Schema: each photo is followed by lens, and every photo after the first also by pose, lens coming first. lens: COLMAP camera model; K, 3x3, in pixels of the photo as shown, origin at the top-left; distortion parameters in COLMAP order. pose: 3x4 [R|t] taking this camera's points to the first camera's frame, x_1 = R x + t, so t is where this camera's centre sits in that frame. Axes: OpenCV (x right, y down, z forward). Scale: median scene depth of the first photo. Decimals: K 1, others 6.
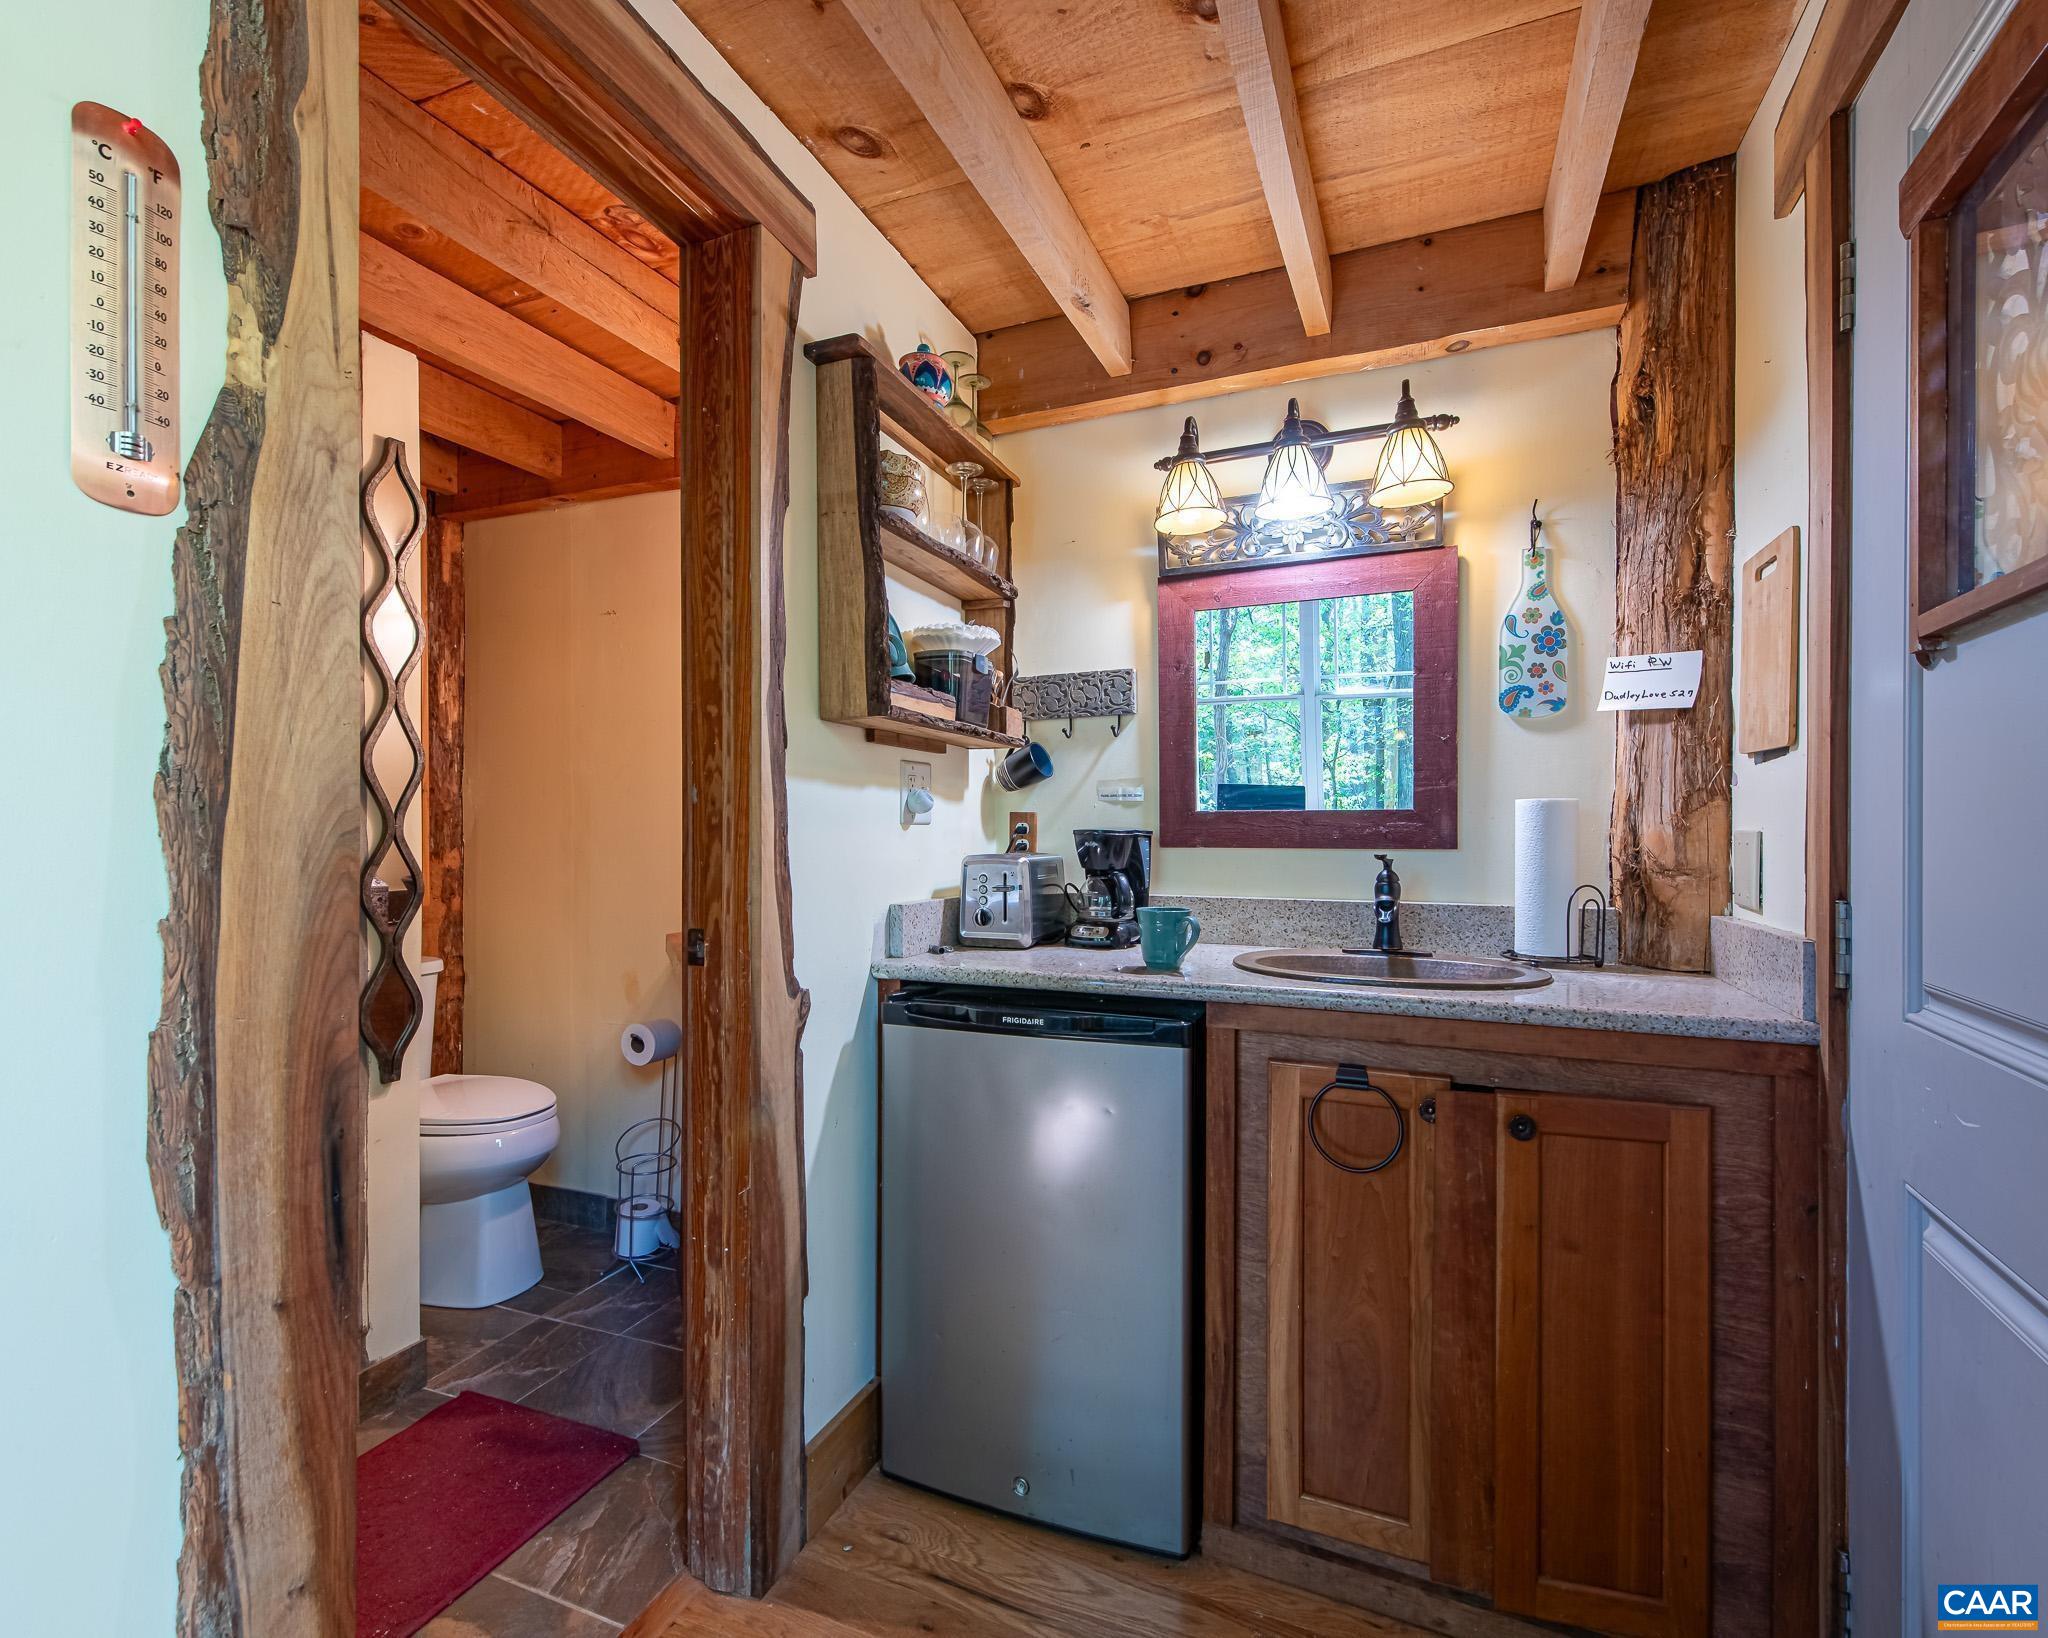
lens RADIAL K [[976.5, 0, 1025.4], [0, 976.5, 836.7], [0, 0, 1]] dist [0.005681, -0.001182]
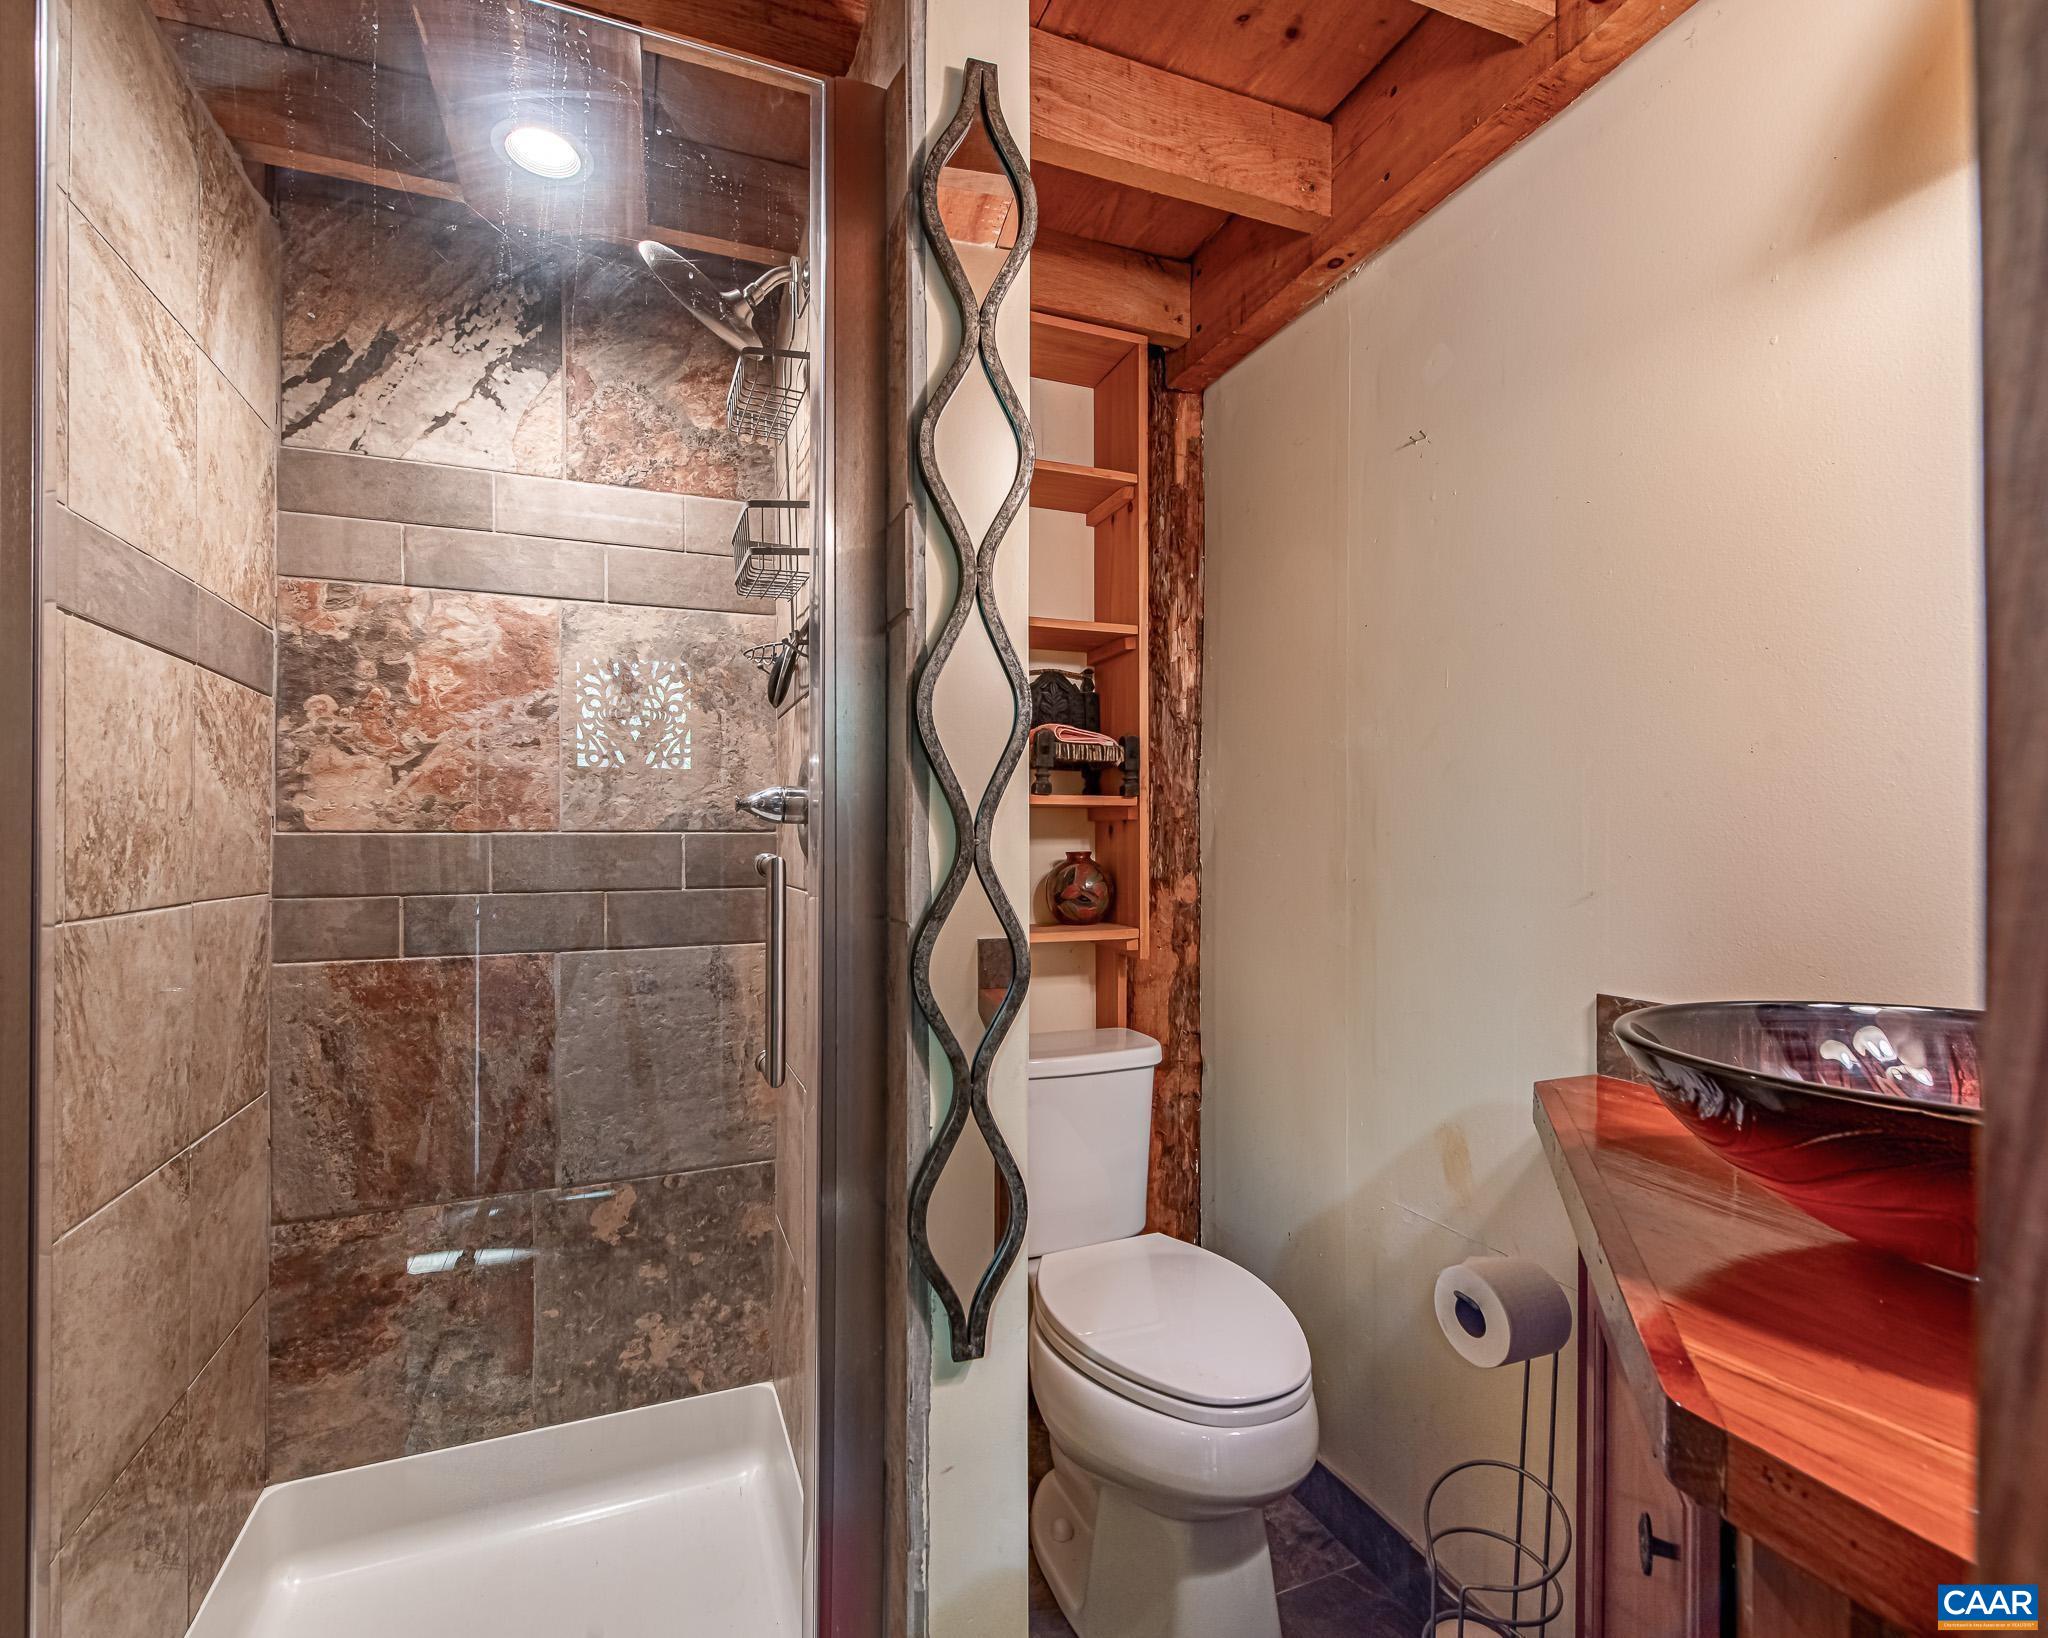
lens RADIAL K [[976.5, 0, 1025.4], [0, 976.5, 836.7], [0, 0, 1]] dist [0.005681, -0.001182]
pose [[0.703444, -0.003578, -0.710742, -0.174347], [-0.006103, 0.999920, -0.011074, -0.004903], [0.710724, 0.012128, 0.703366, 0.423823]]
